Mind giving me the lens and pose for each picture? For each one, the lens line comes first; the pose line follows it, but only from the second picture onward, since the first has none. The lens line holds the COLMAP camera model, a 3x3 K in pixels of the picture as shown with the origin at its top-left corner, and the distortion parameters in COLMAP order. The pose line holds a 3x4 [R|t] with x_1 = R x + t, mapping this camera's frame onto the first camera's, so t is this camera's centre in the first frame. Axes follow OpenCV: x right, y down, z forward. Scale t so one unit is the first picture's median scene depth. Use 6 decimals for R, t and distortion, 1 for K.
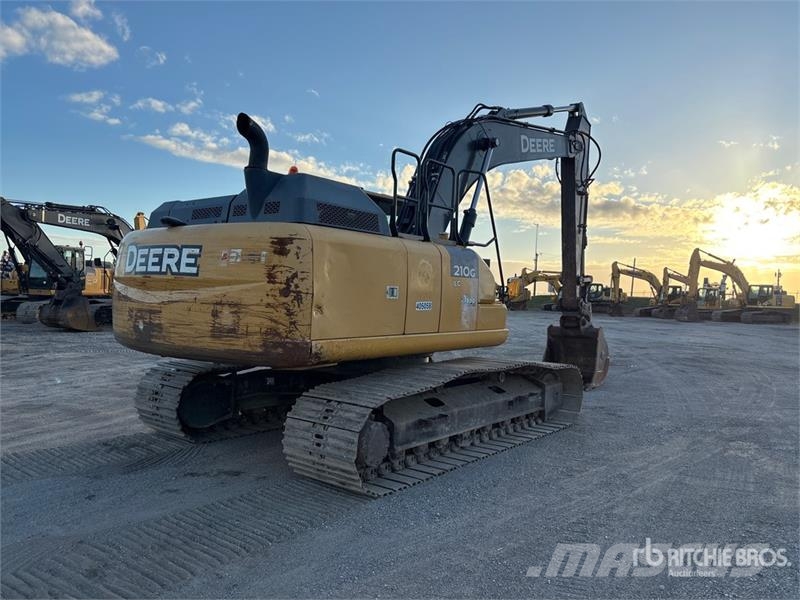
lens RADIAL K [[612.7, 0, 398.0], [0, 612.7, 293.8], [0, 0, 1]] dist [0.047045, -0.051057]
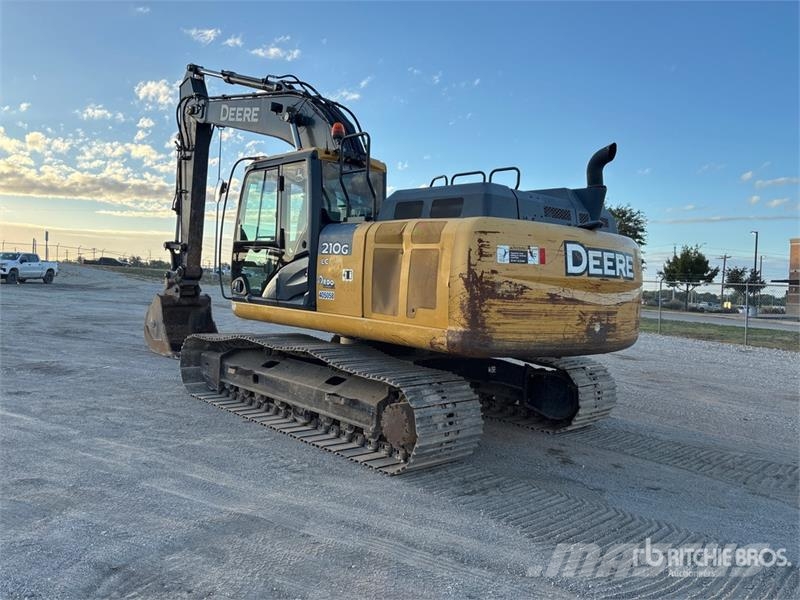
lens RADIAL K [[612.7, 0, 398.0], [0, 612.7, 293.8], [0, 0, 1]] dist [0.047045, -0.051057]
pose [[0.152106, -0.050659, 0.987065, -1.465478], [-0.041903, 0.997457, 0.057650, -0.048660], [-0.987476, -0.050130, 0.149596, 1.180806]]
